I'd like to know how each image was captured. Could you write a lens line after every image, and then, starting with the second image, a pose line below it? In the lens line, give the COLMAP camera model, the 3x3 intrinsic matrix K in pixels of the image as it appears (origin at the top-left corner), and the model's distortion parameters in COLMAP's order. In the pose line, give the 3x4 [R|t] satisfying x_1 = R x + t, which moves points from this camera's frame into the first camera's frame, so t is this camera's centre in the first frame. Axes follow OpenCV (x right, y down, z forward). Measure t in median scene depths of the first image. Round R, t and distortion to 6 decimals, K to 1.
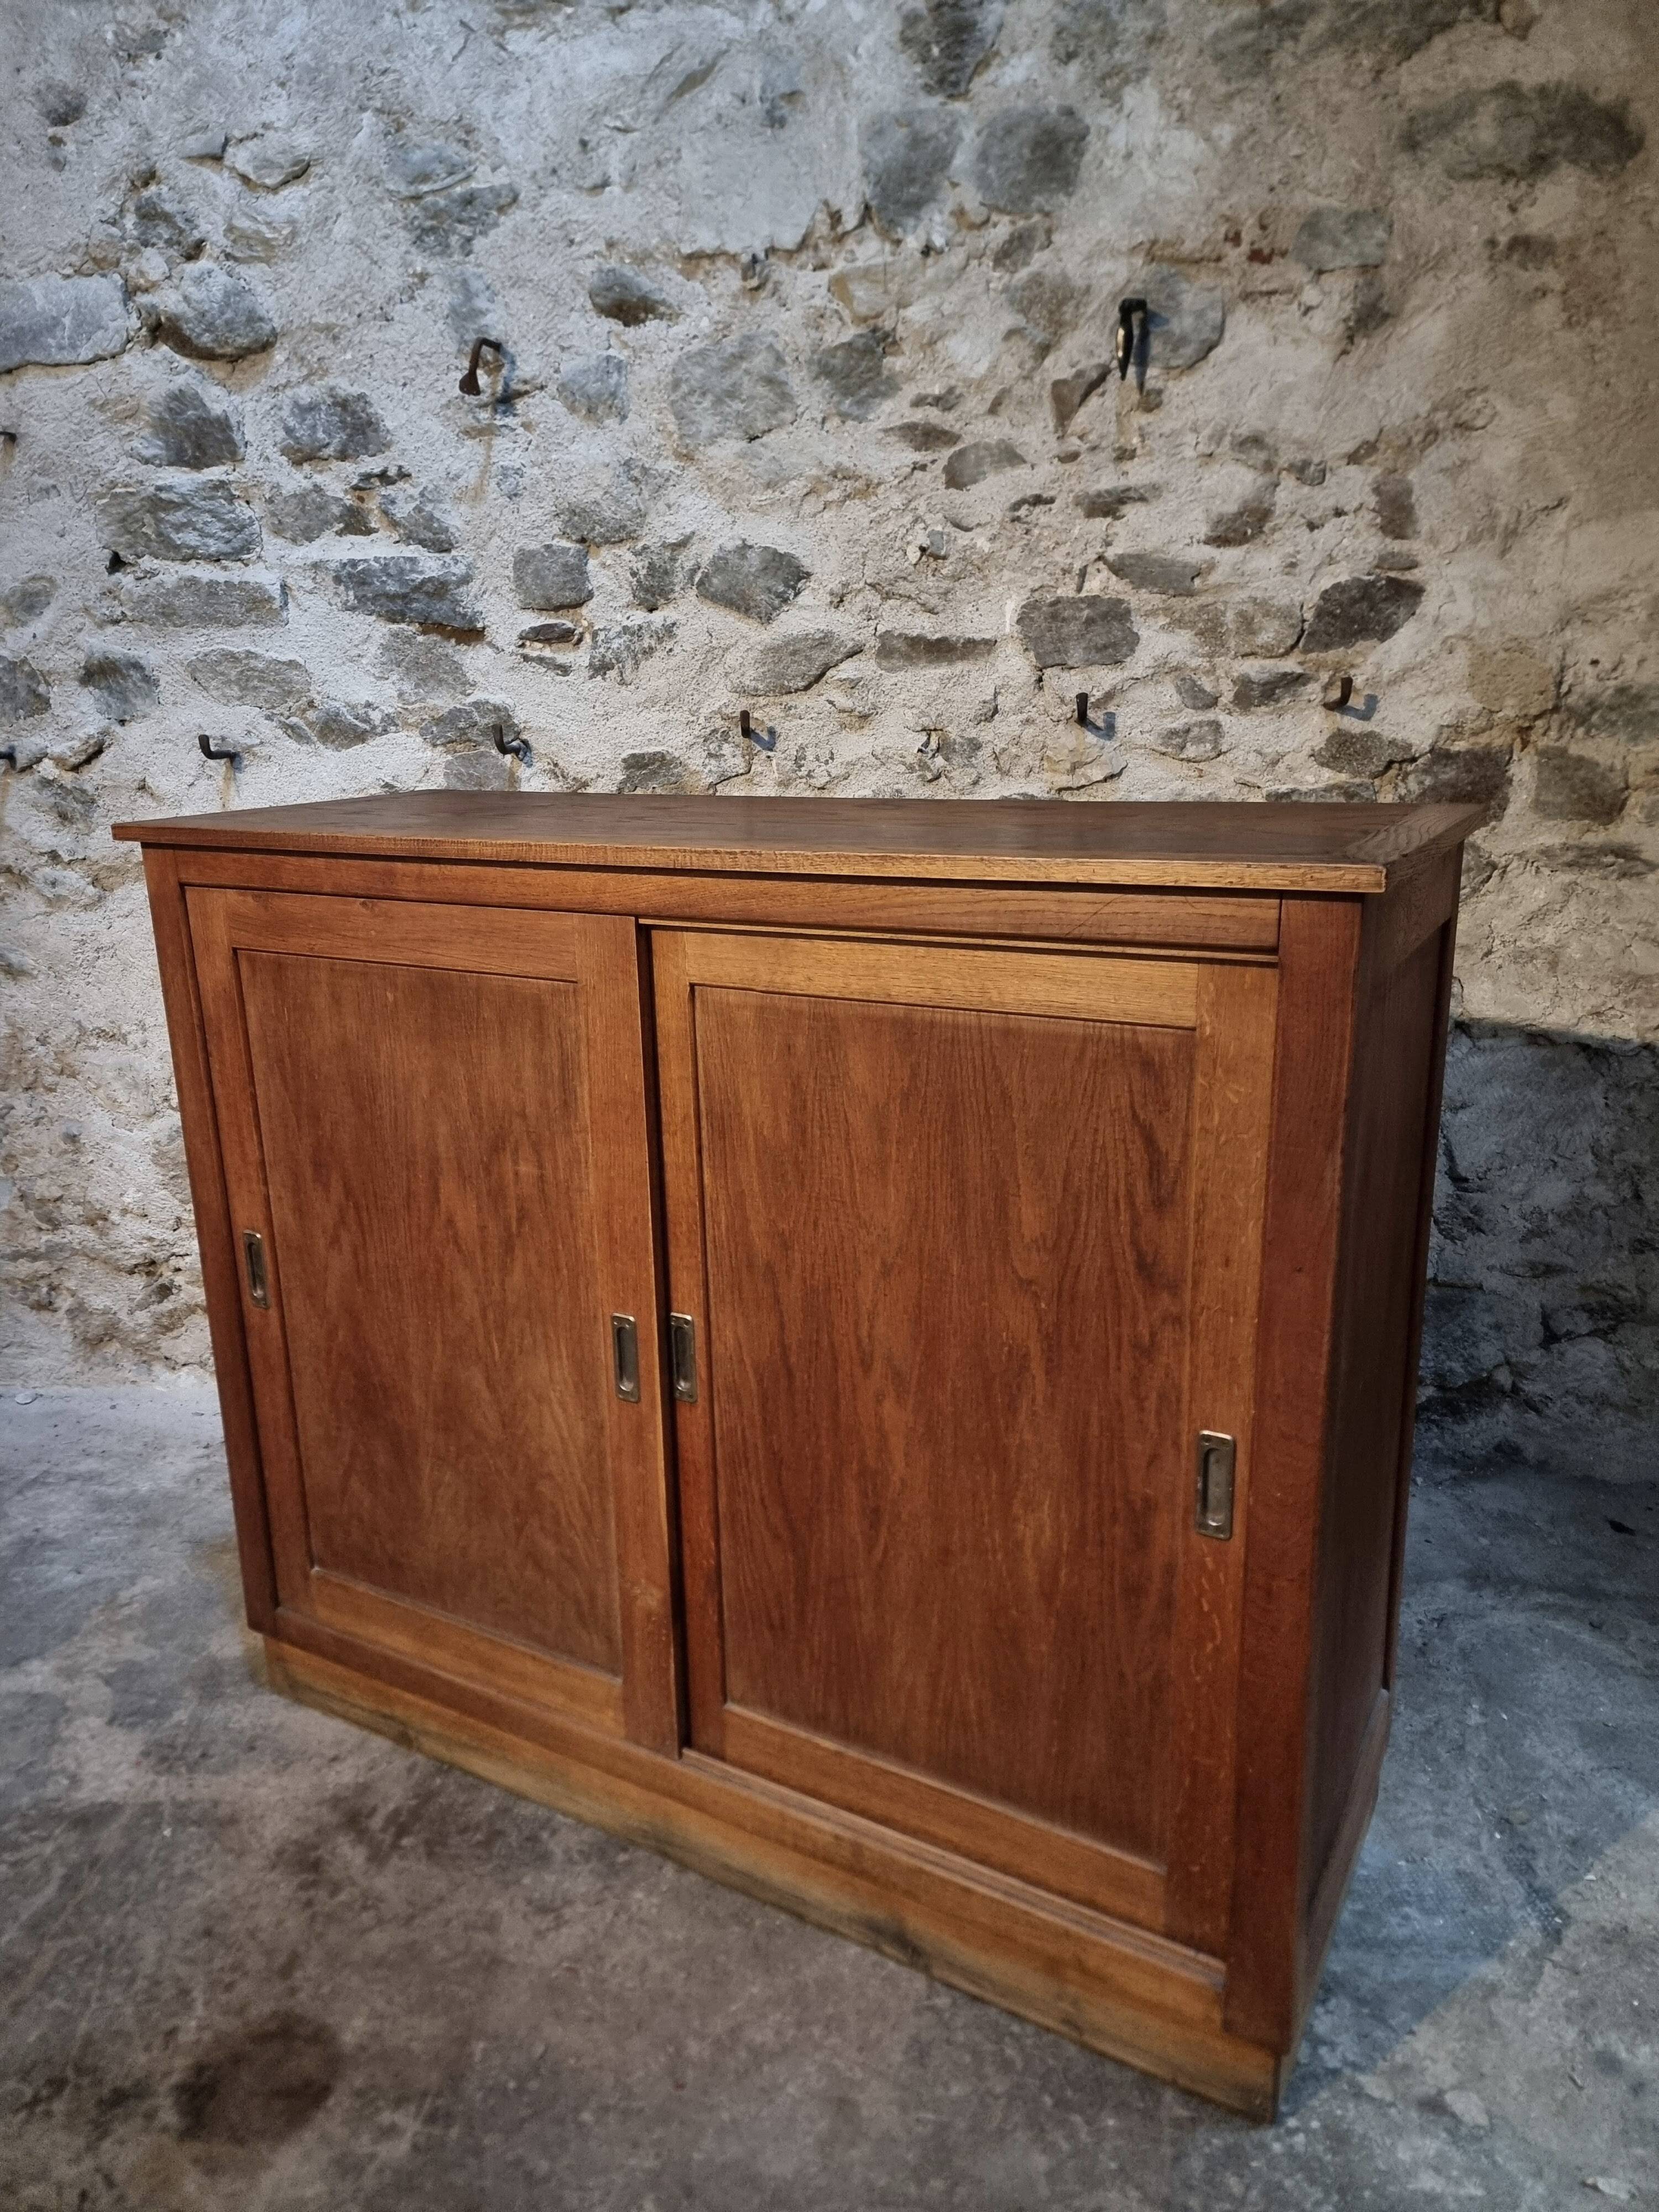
lens RADIAL K [[1559.9, 0, 801.2], [0, 1559.9, 1103.6], [0, 0, 1]] dist [0.062023, -0.056183]
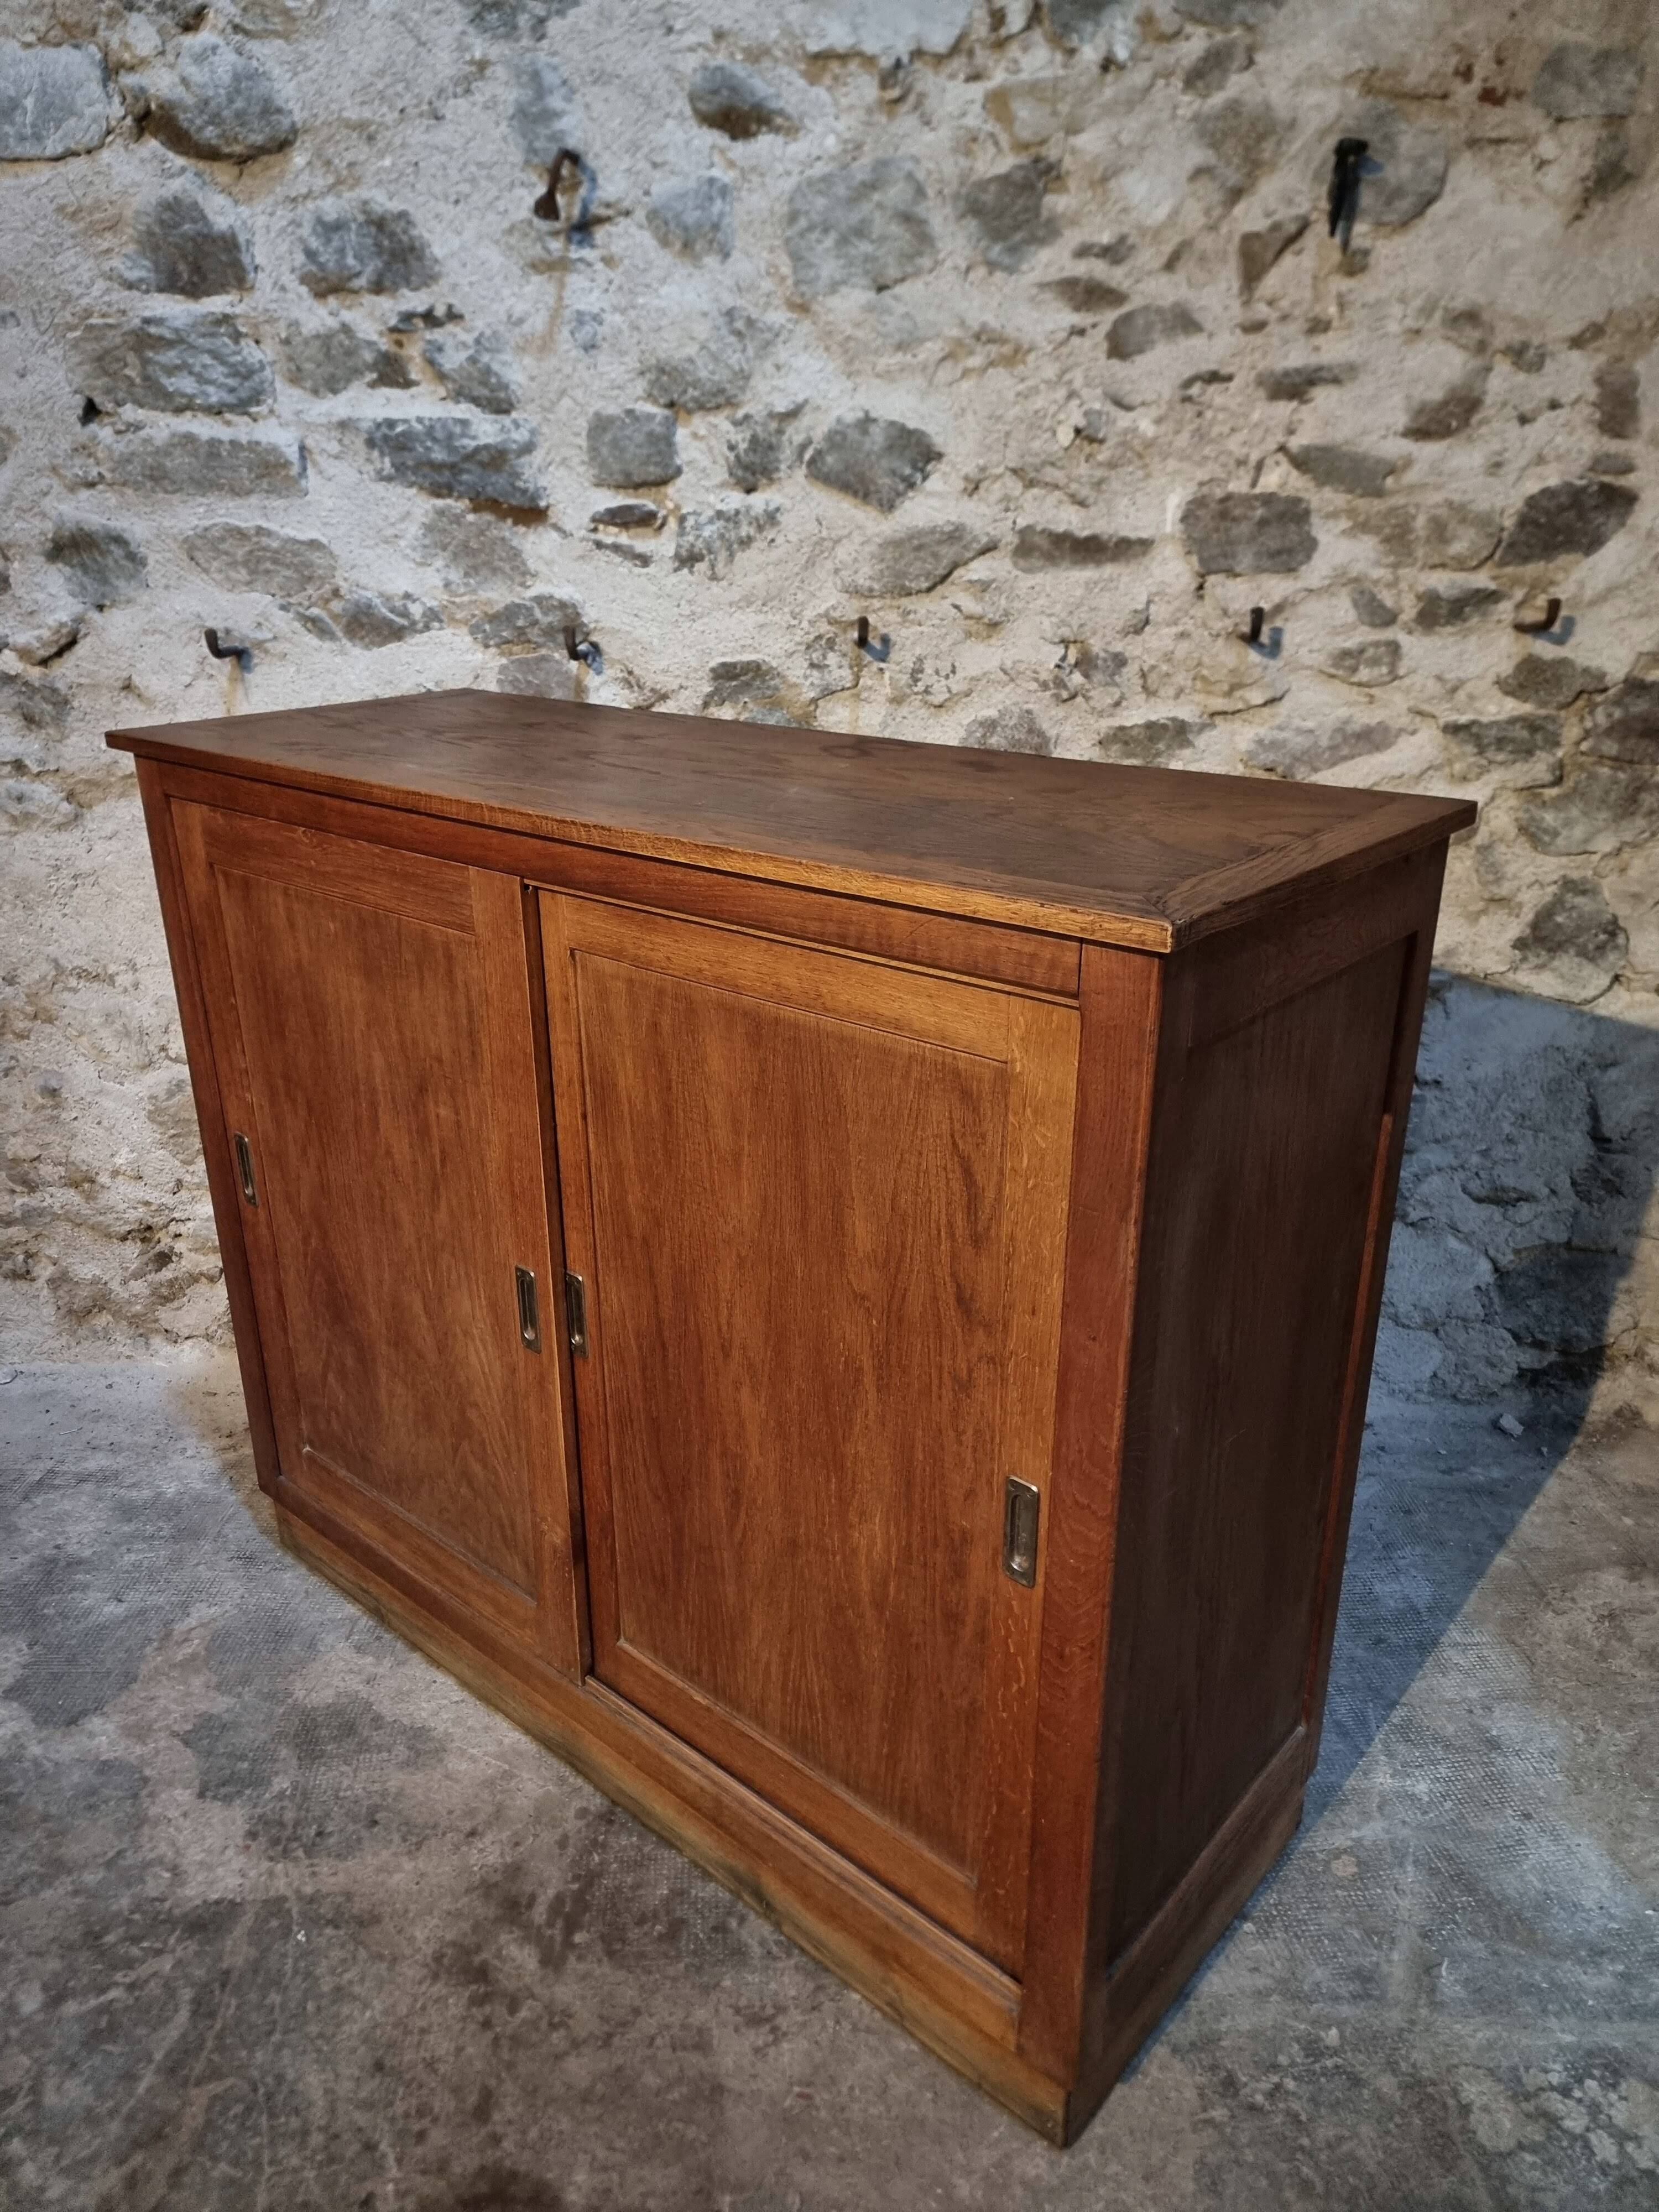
lens RADIAL K [[1559.9, 0, 805.1], [0, 1559.9, 1116.5], [0, 0, 1]] dist [0.062023, -0.056183]
pose [[0.995662, -0.009230, 0.092582, -0.153350], [-0.001000, 0.993948, 0.109850, -0.072854], [-0.093035, -0.109466, 0.989627, 0.114587]]
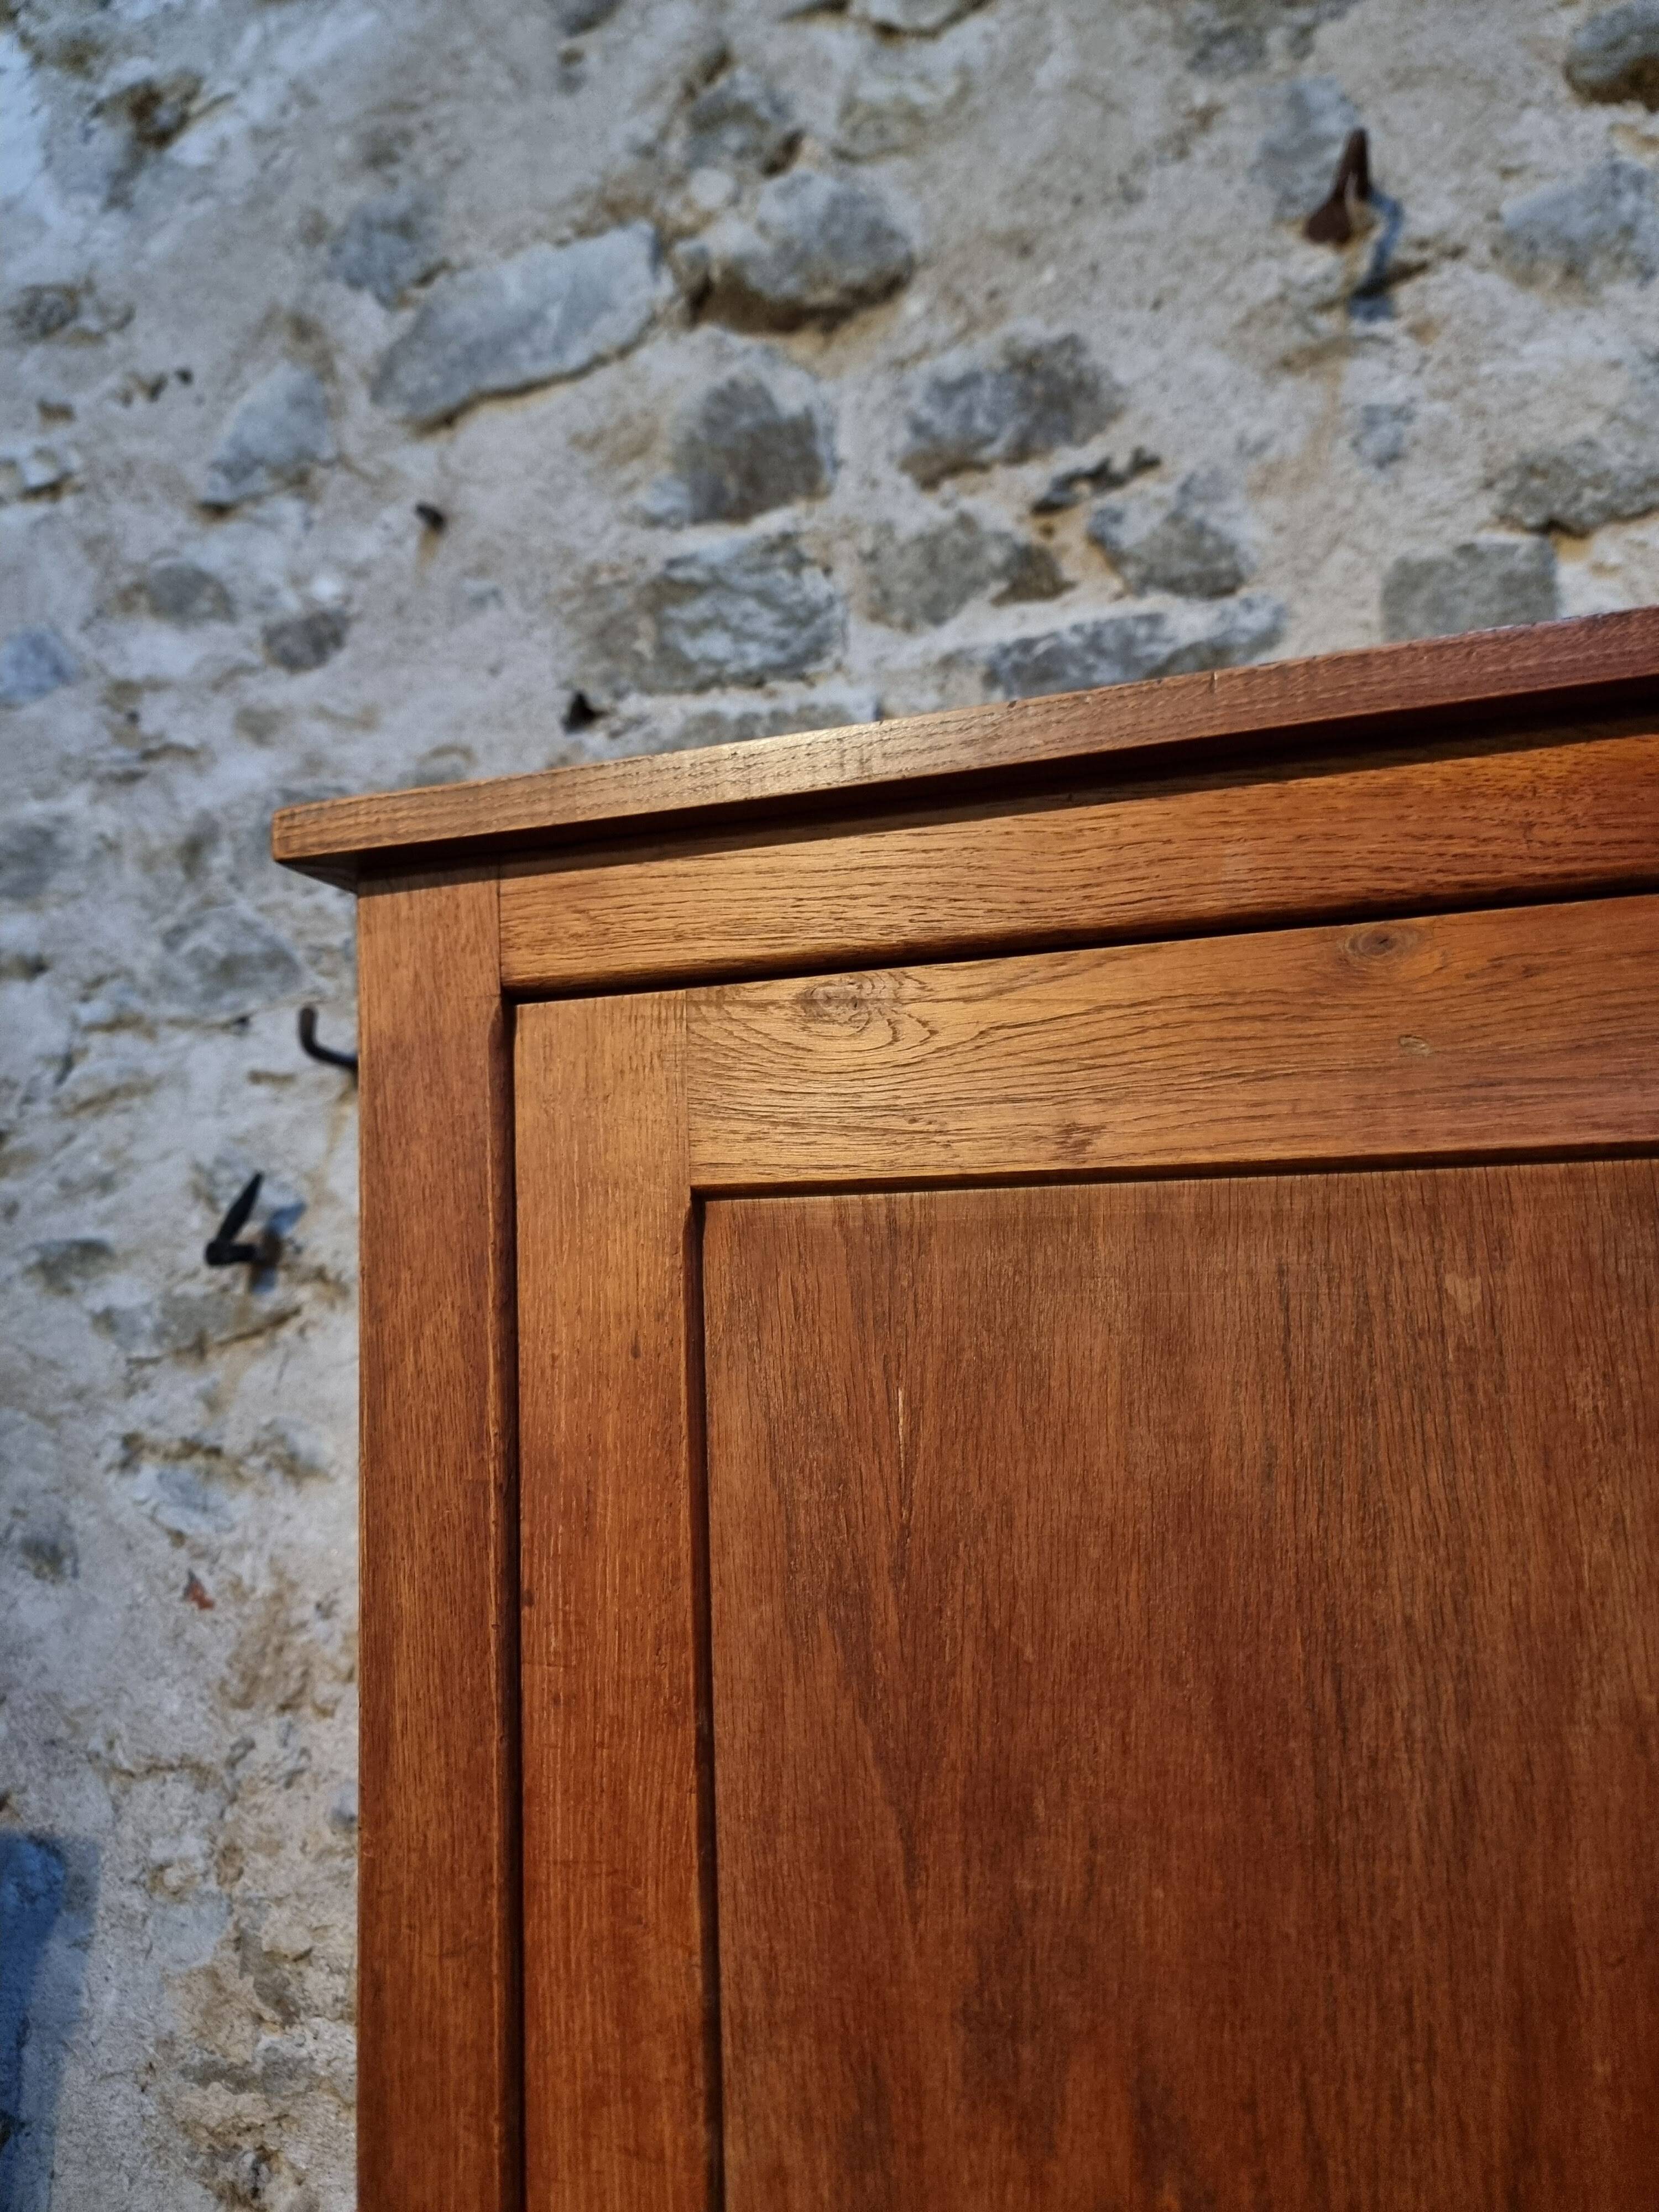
lens RADIAL K [[1583.7, 0, 790.2], [0, 1583.7, 1118.2], [0, 0, 1]] dist [0.030936, -0.031975]
pose [[0.975447, -0.017034, -0.219574, -0.261975], [-0.062265, 0.934999, -0.349141, -0.021840], [0.211249, 0.354240, 0.910982, 0.607022]]
